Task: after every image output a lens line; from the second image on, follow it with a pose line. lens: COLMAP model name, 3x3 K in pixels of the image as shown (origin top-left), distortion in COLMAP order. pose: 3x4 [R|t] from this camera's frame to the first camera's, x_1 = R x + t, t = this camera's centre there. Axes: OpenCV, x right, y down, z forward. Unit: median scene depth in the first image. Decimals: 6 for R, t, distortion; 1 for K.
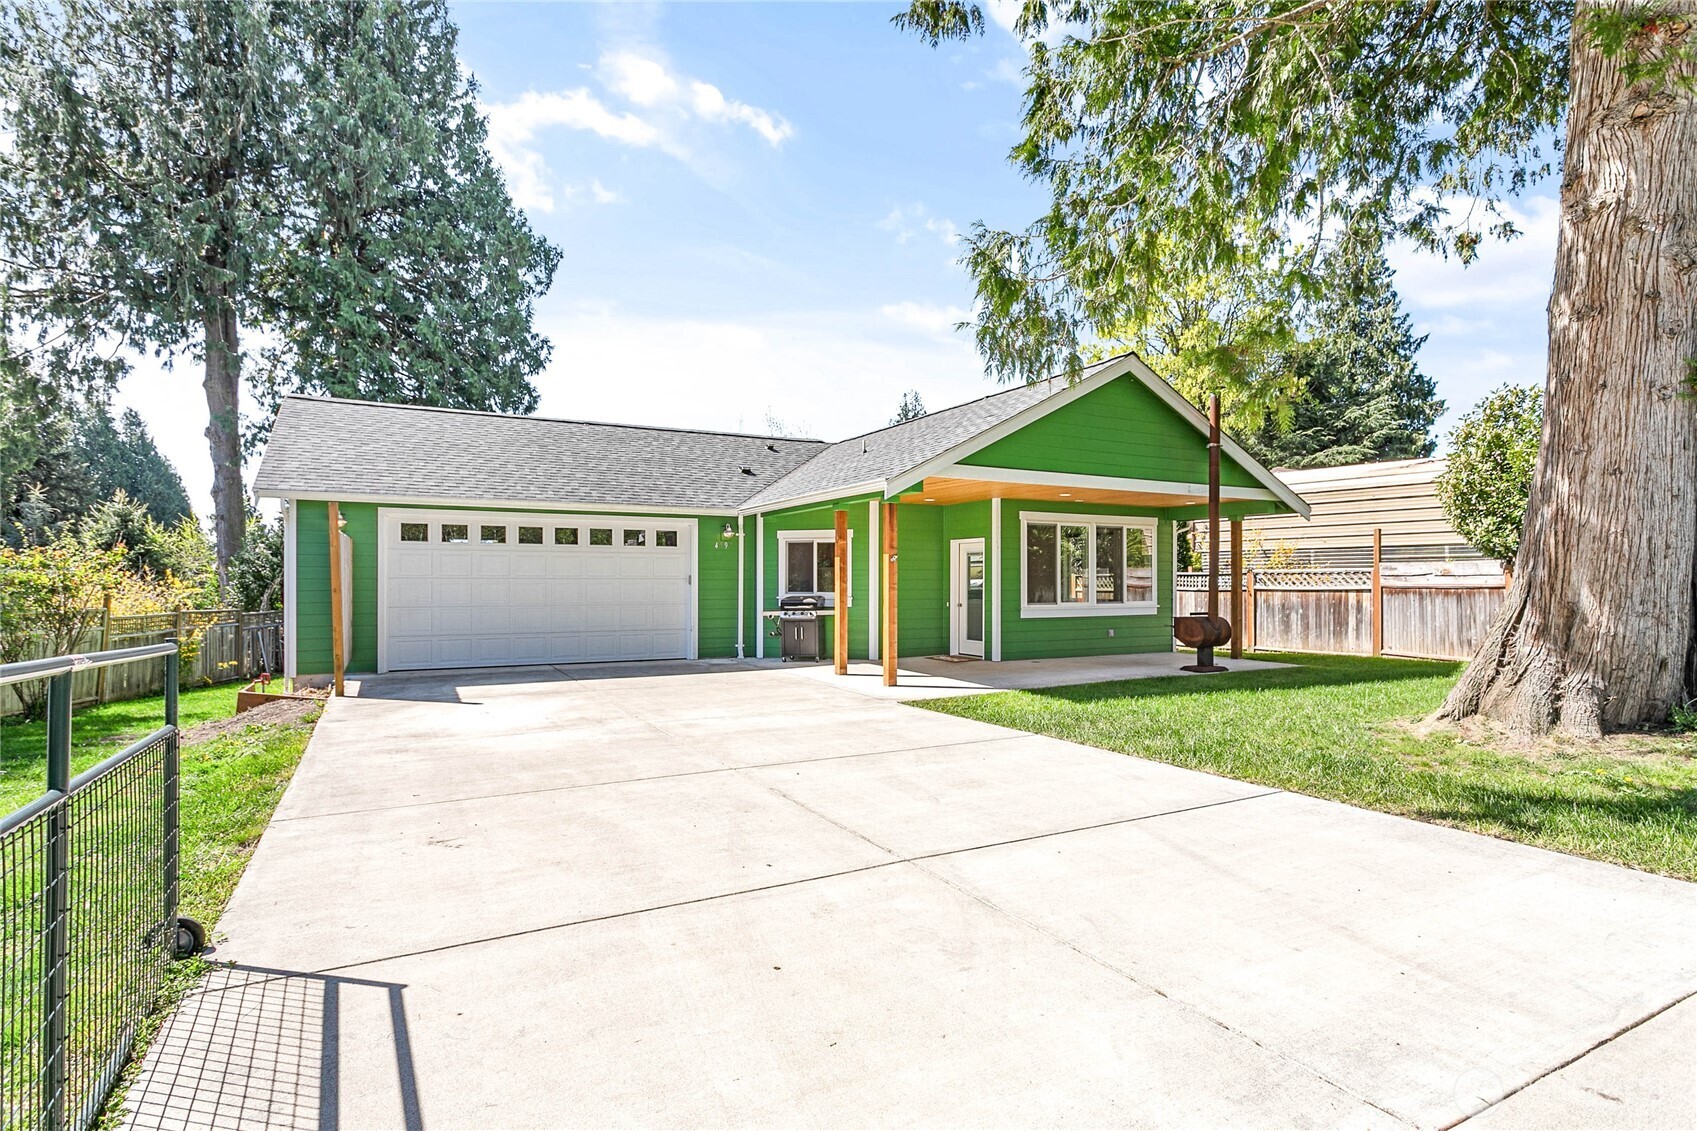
lens RADIAL K [[853.5, 0, 853.5], [0, 853.5, 581.2], [0, 0, 1]] dist [-0.007998, 0.003603]
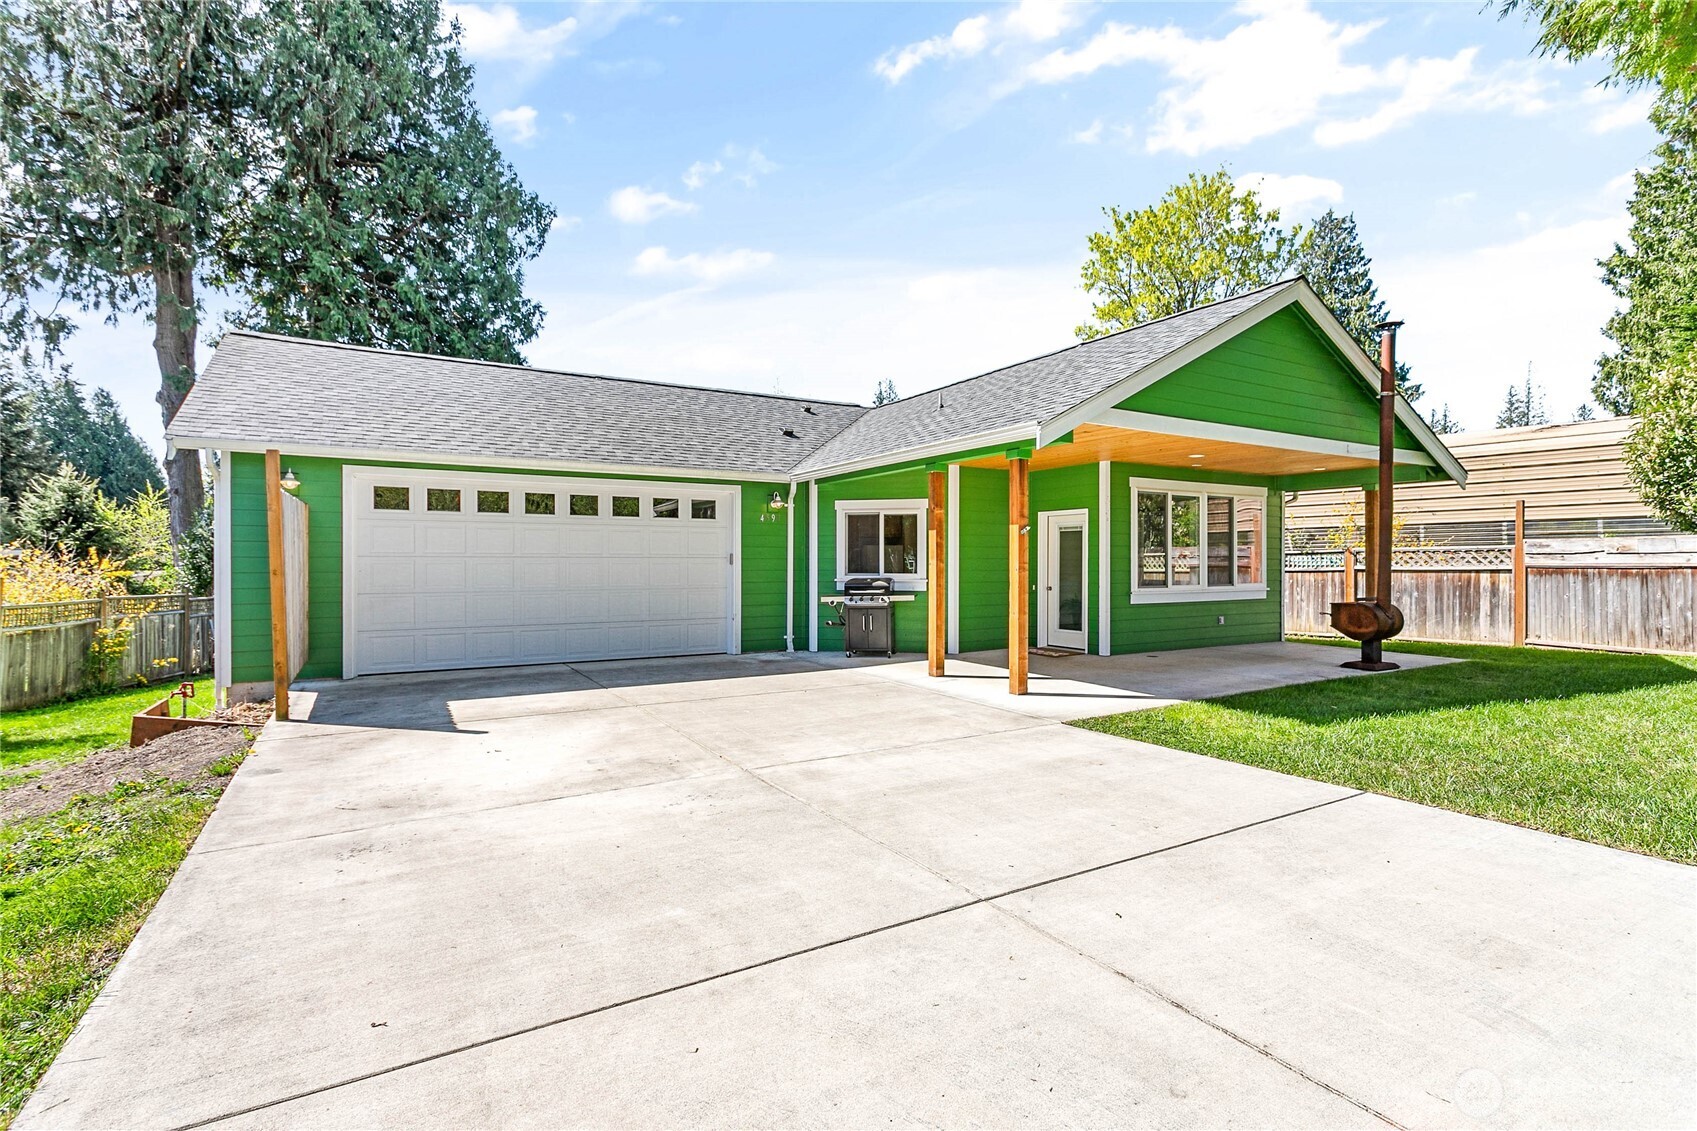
lens RADIAL K [[803.2, 0, 855.1], [0, 803.2, 566.1], [0, 0, 1]] dist [-0.000128, 0.001383]
pose [[0.999126, -0.000830, 0.041794, -0.102174], [0.000649, 0.999990, 0.004349, 0.002054], [-0.041797, -0.004318, 0.999117, 0.207183]]
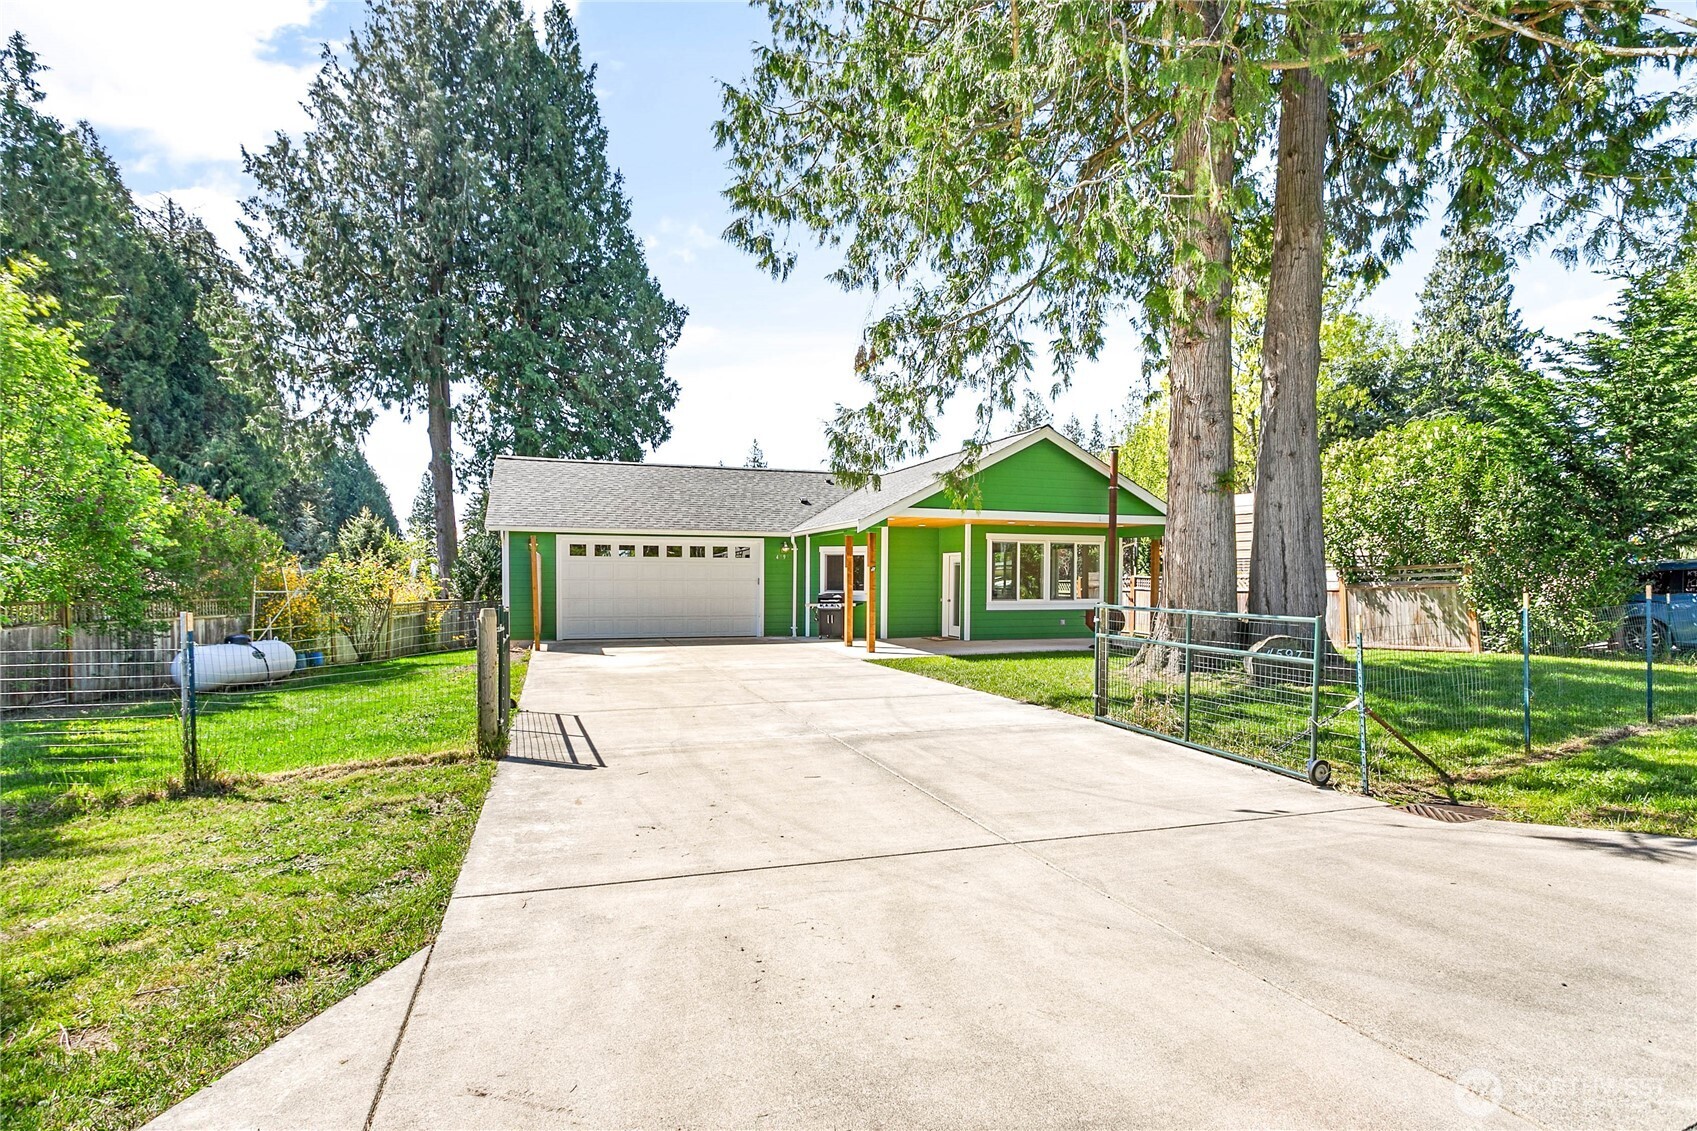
lens RADIAL K [[853.5, 0, 850.8], [0, 853.5, 602.1], [0, 0, 1]] dist [-0.007998, 0.003603]
pose [[0.986640, 0.009406, -0.162643, 0.191296], [-0.004582, 0.999539, 0.030009, -0.010127], [0.162851, -0.028863, 0.986228, -0.380545]]
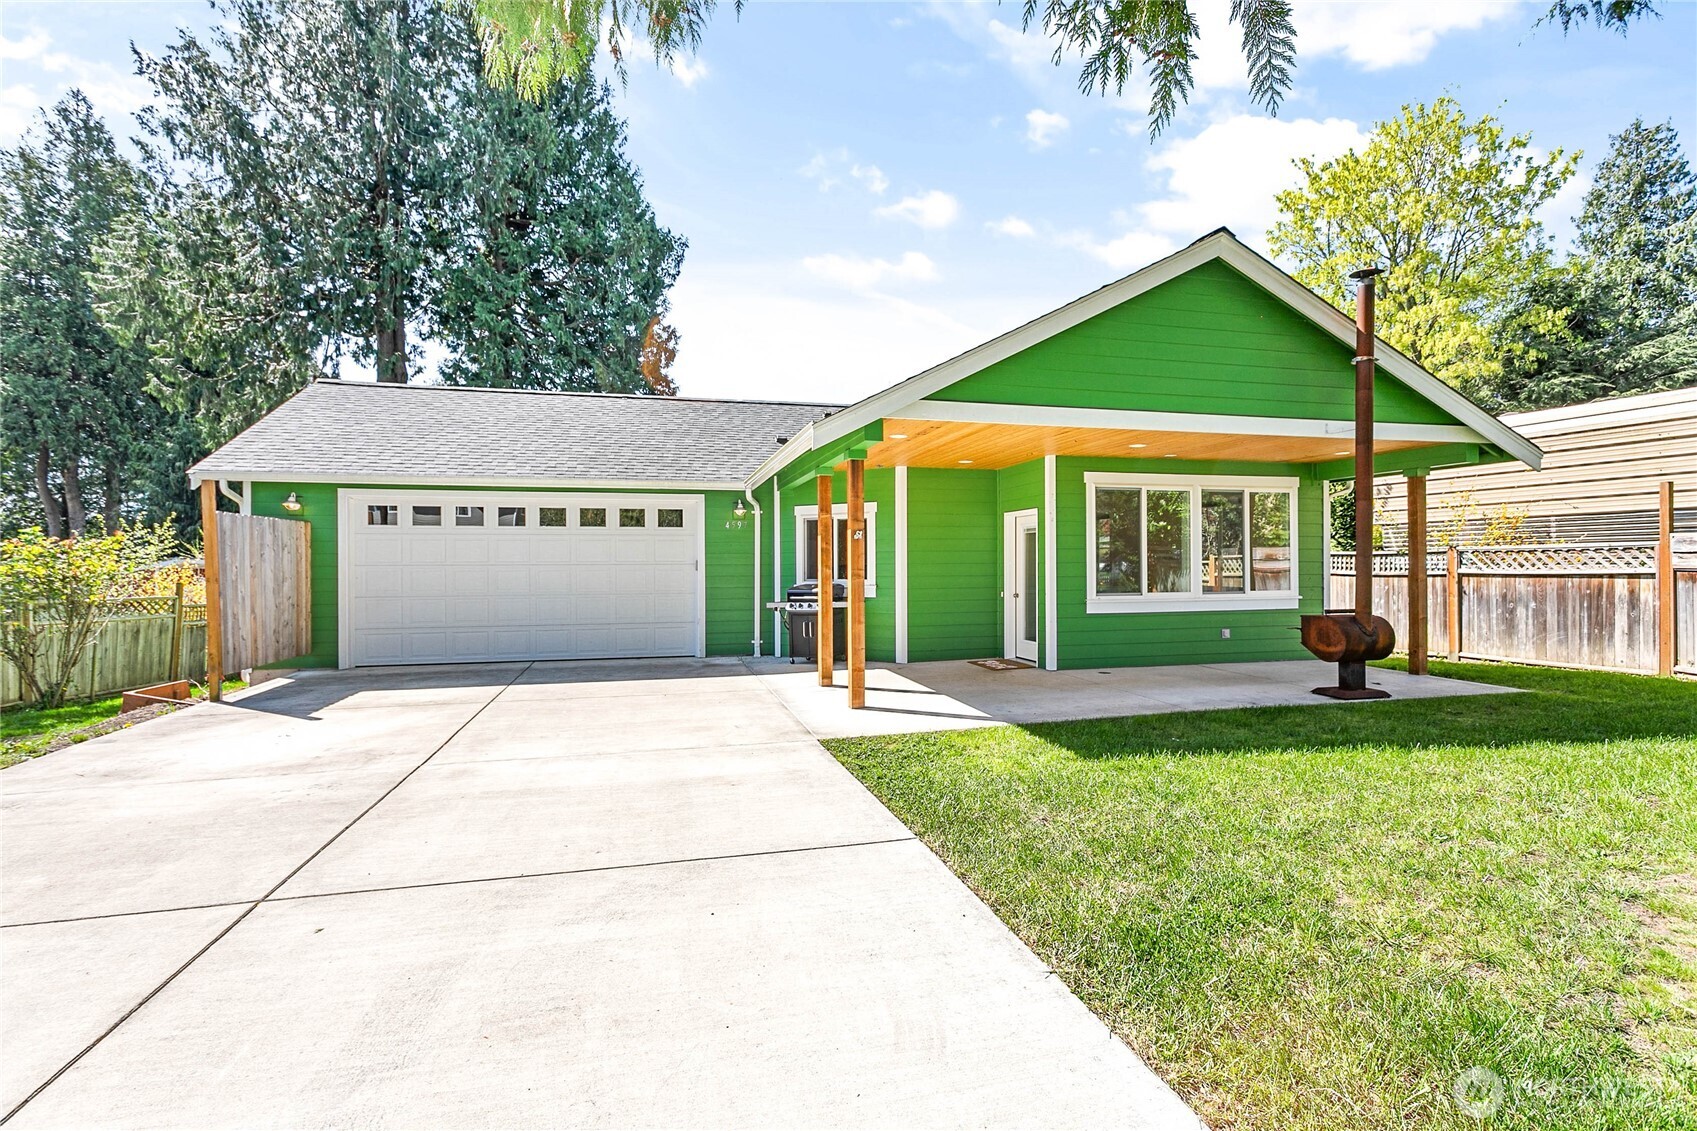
lens RADIAL K [[803.2, 0, 847.0], [0, 803.2, 565.6], [0, 0, 1]] dist [-0.000128, 0.001383]
pose [[0.969311, -0.005425, -0.245777, 0.155052], [0.005569, 0.999984, -0.000111, -0.000218], [0.245774, -0.001261, 0.969326, 0.243408]]
